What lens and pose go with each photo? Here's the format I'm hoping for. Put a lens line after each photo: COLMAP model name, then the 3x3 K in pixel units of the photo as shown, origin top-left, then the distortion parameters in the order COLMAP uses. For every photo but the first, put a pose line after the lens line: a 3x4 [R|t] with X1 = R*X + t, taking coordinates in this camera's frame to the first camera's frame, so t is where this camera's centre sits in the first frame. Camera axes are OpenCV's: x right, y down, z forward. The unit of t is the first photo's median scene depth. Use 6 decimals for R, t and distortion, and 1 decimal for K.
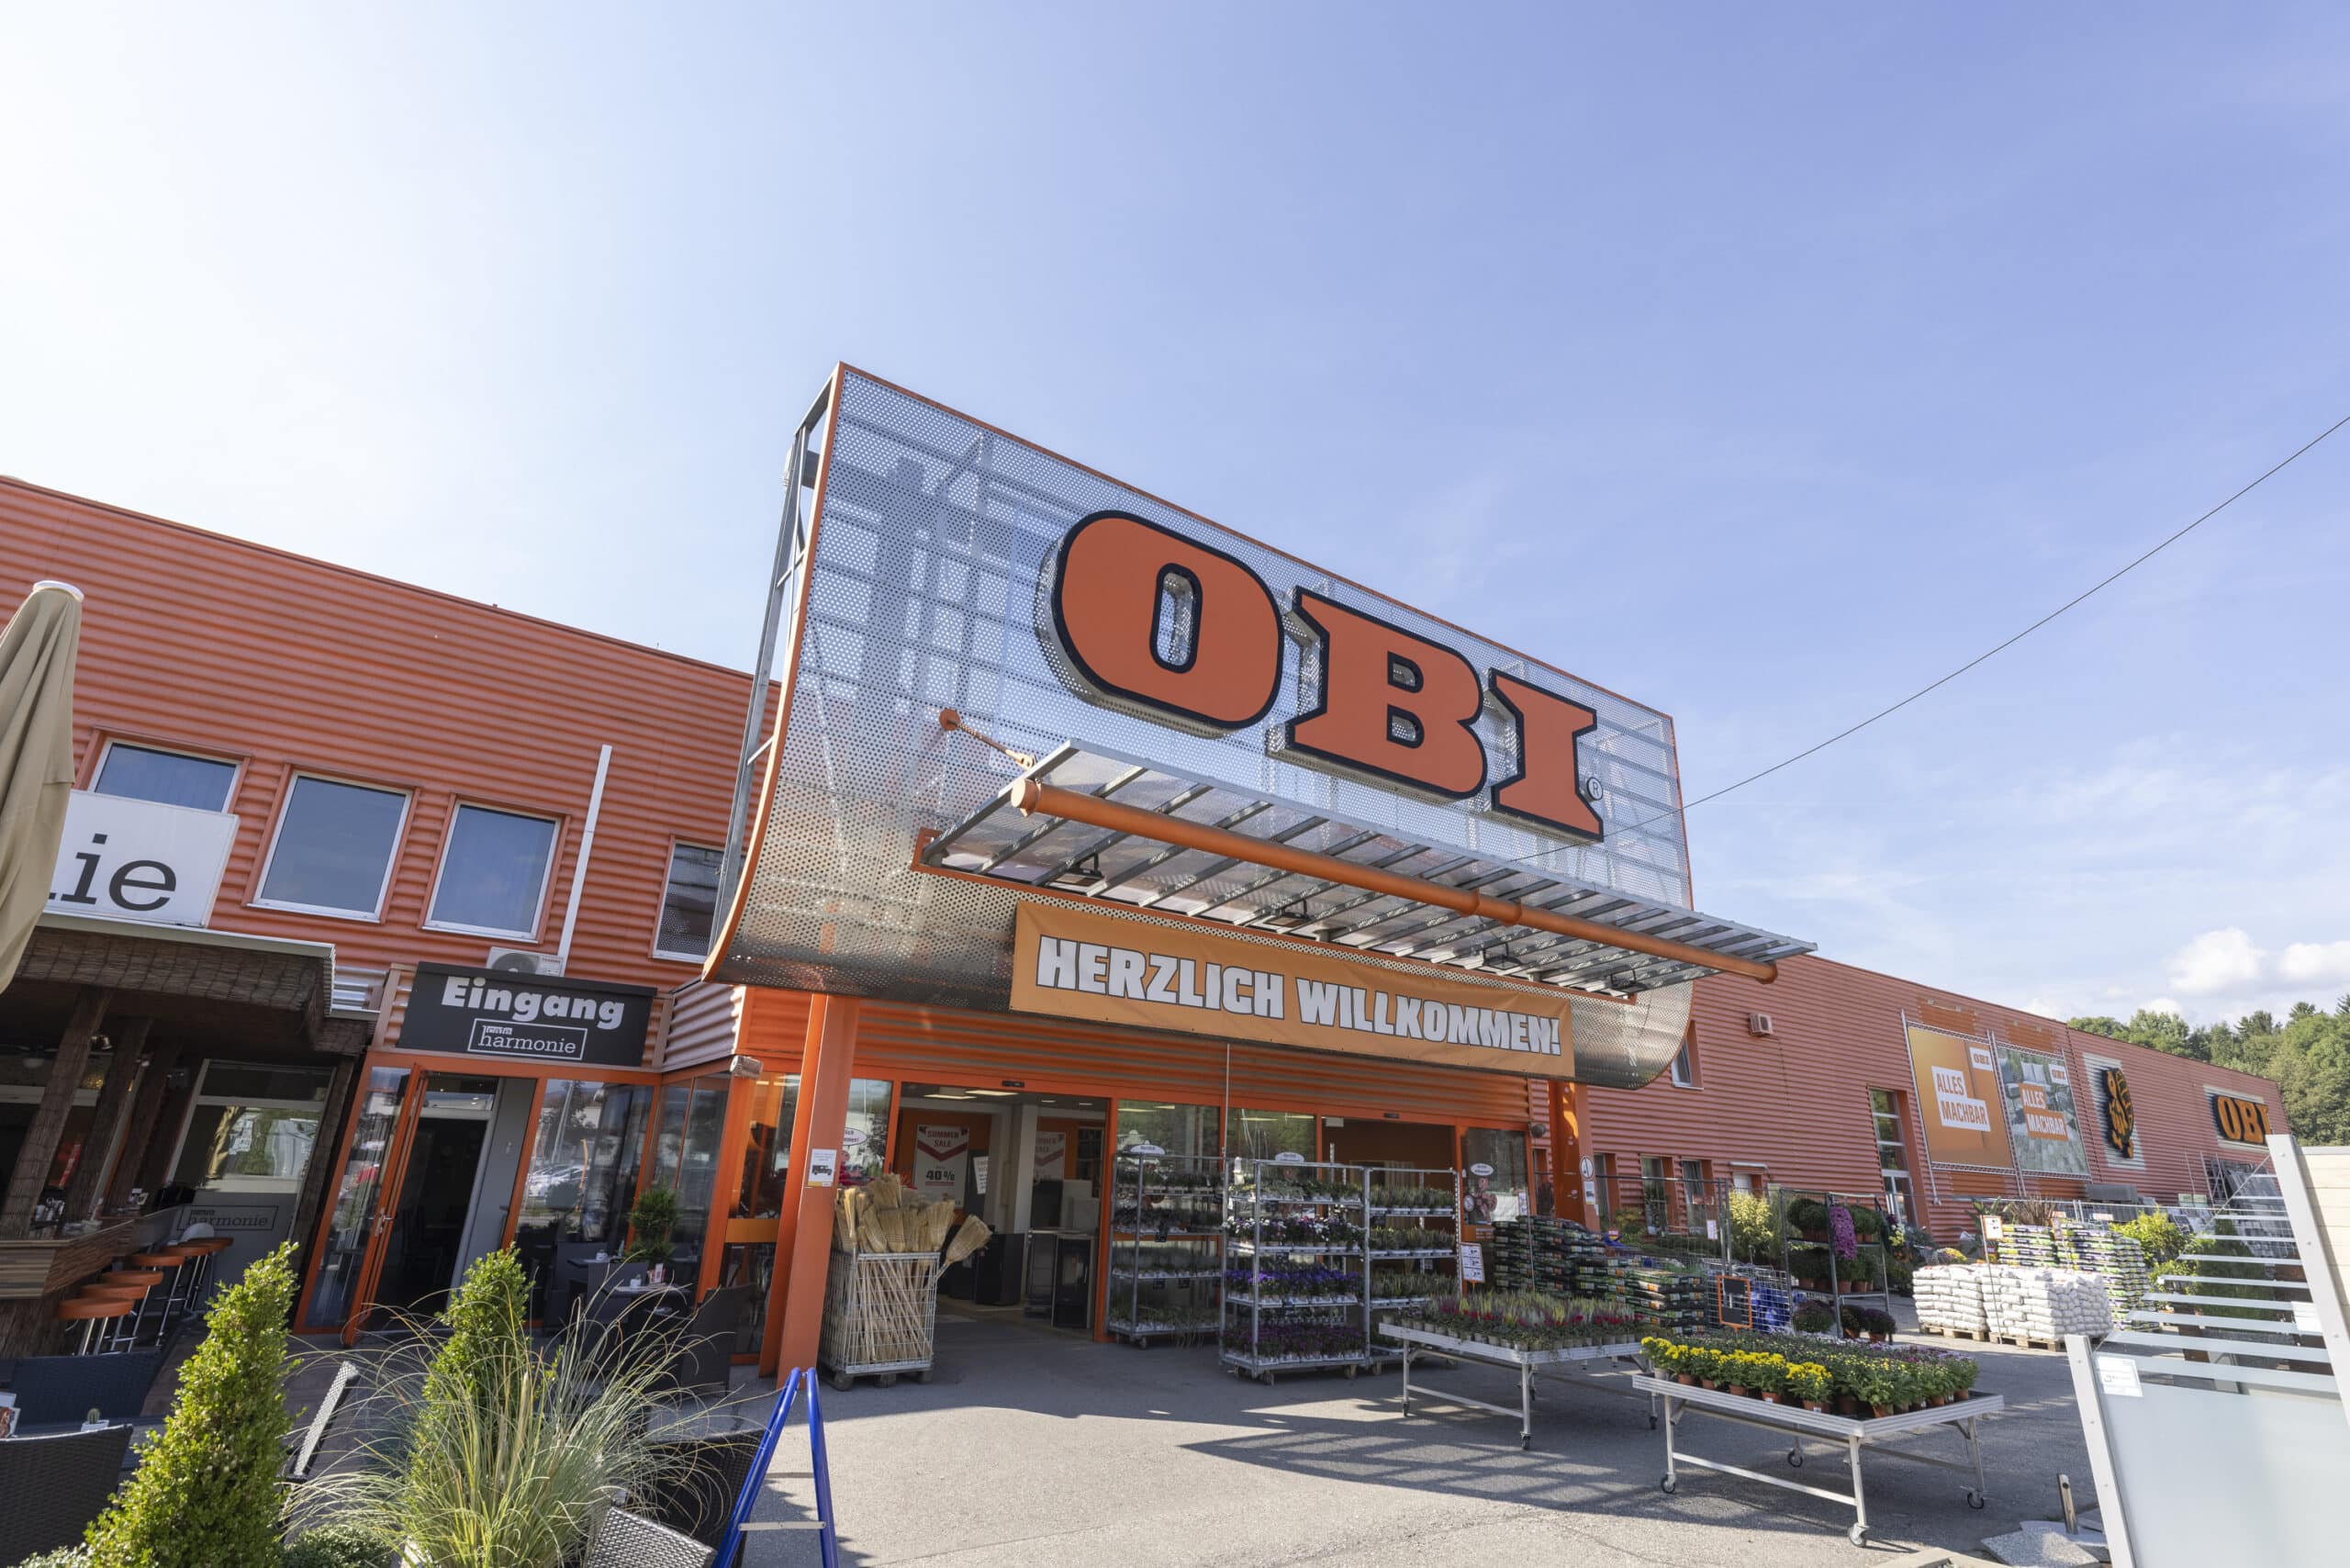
lens RADIAL K [[1142.8, 0, 1187.1], [0, 1142.8, 781.7], [0, 0, 1]] dist [0.000769, 0.000607]
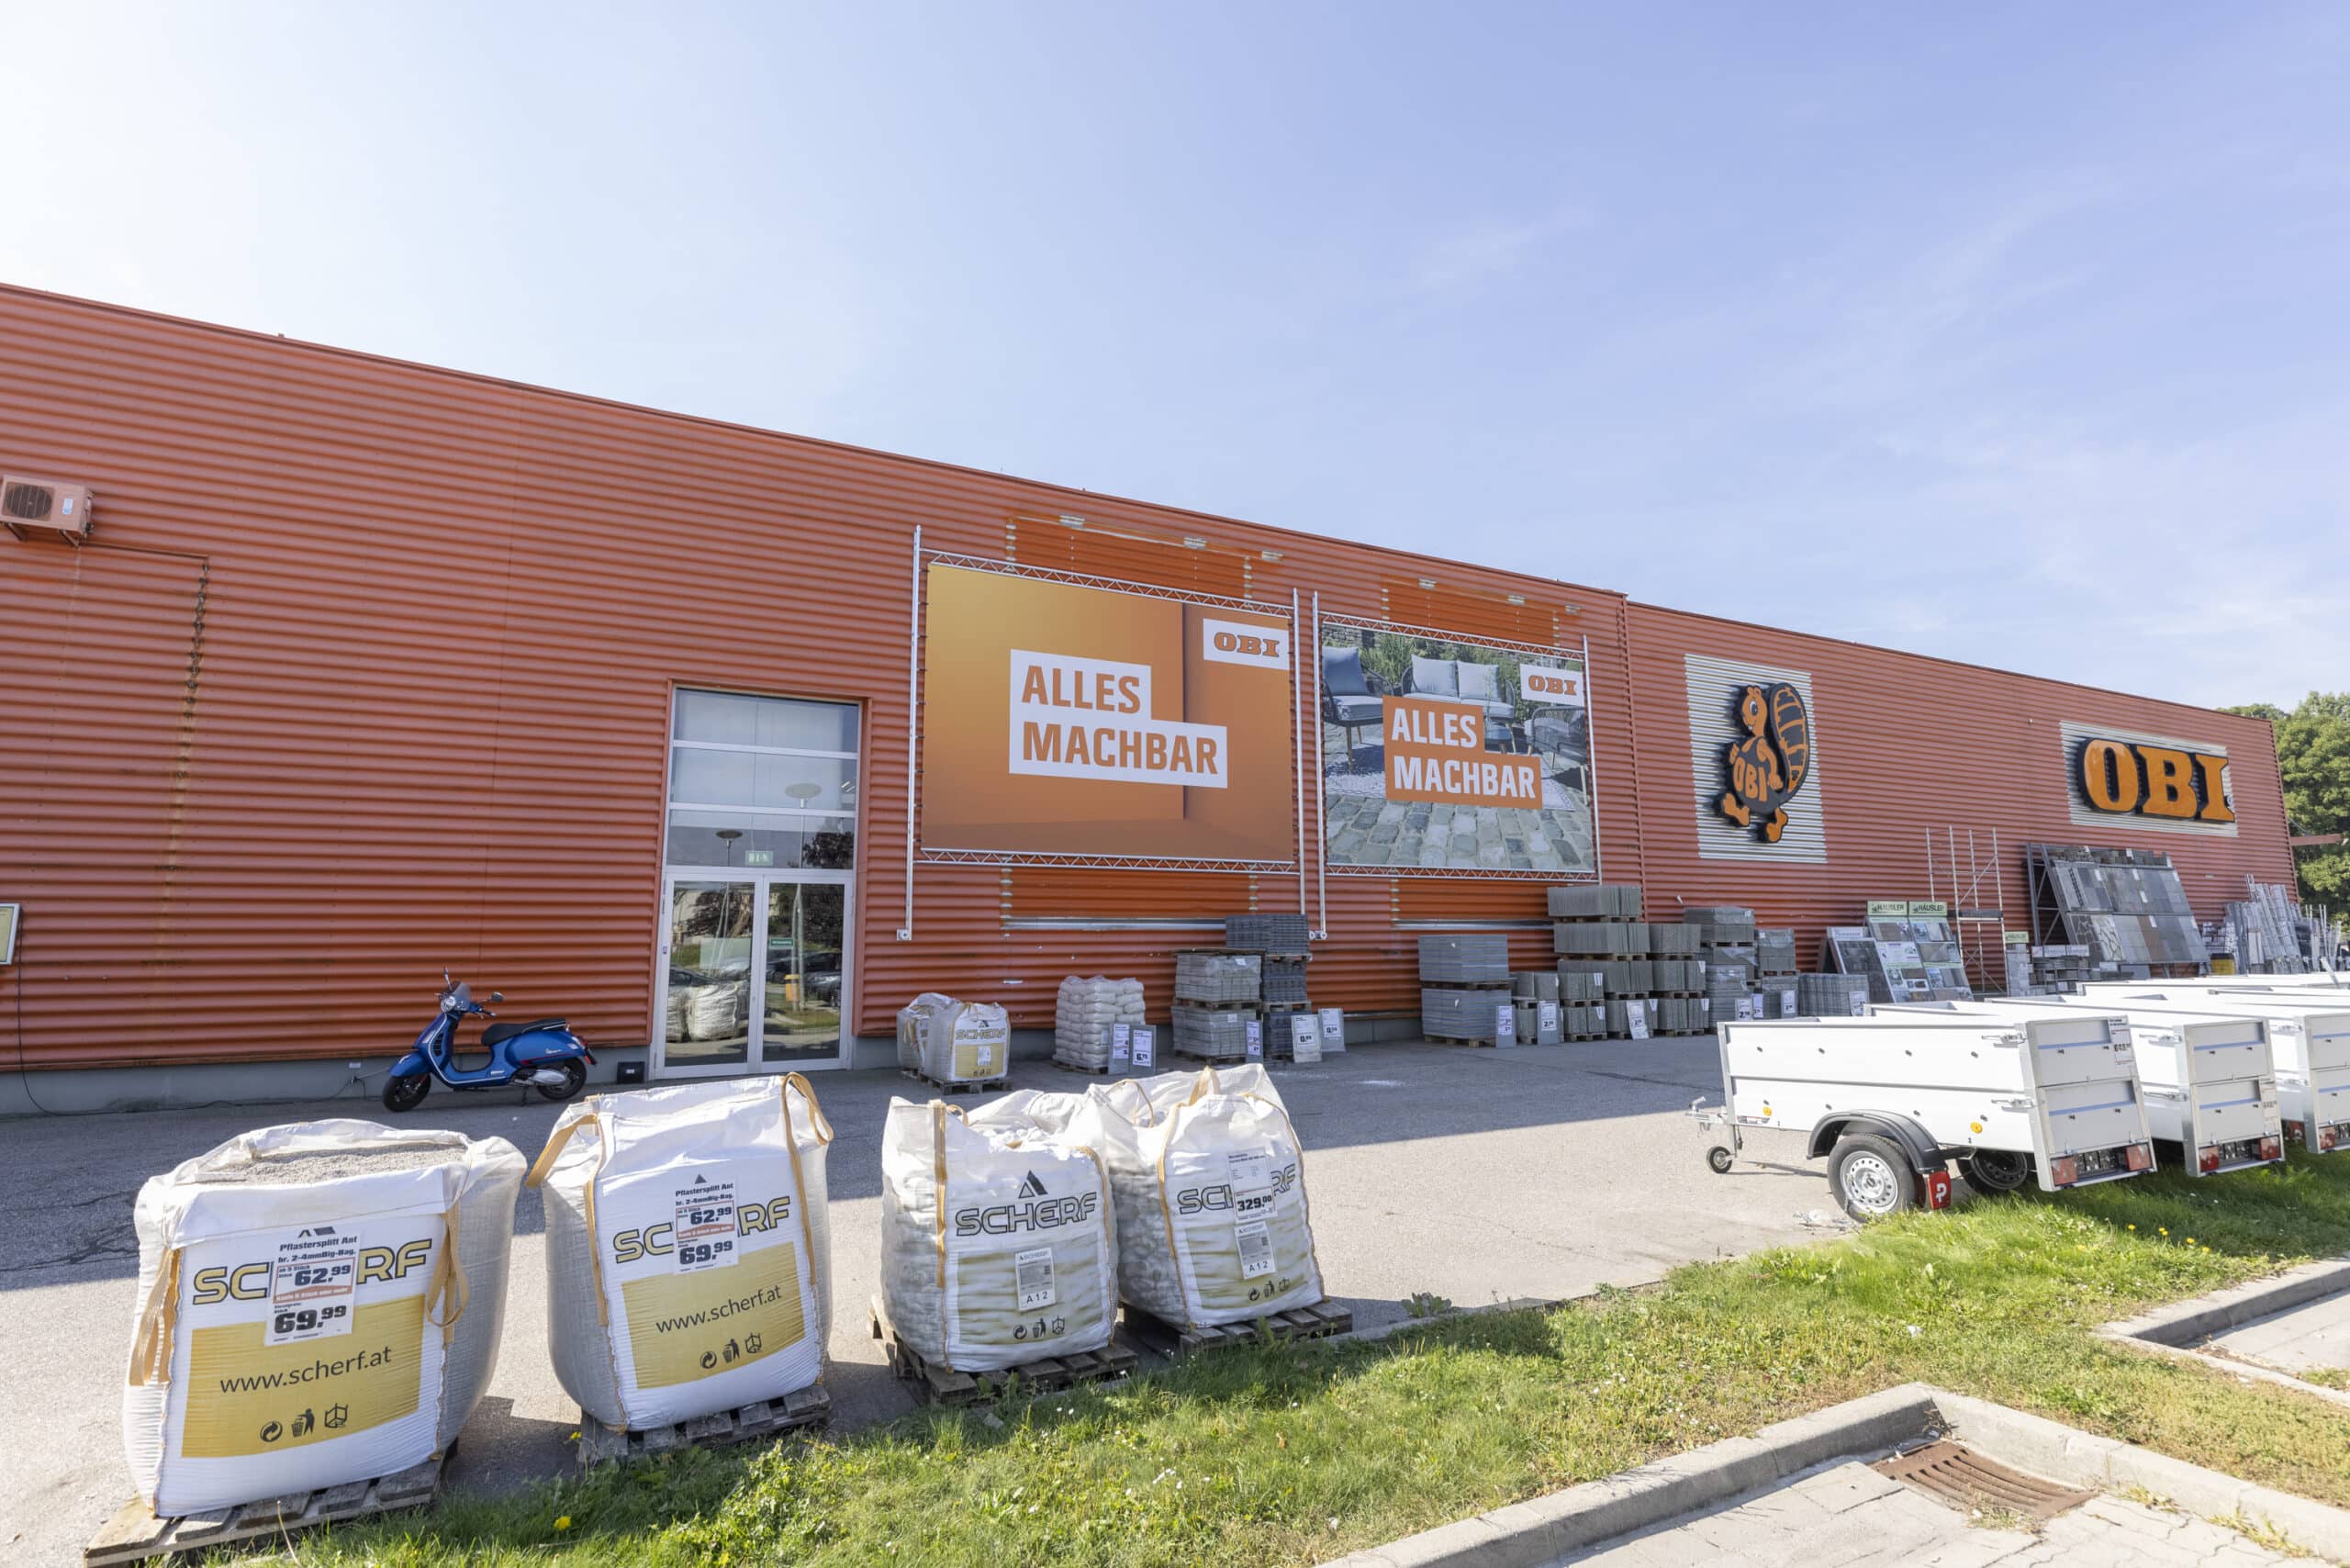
lens RADIAL K [[1142.8, 0, 1184.8], [0, 1142.8, 797.3], [0, 0, 1]] dist [0.000769, 0.000607]
pose [[0.986385, -0.064954, -0.151082, 2.178594], [0.092448, 0.978802, 0.182759, 0.634916], [0.136008, -0.194238, 0.971480, 1.529637]]
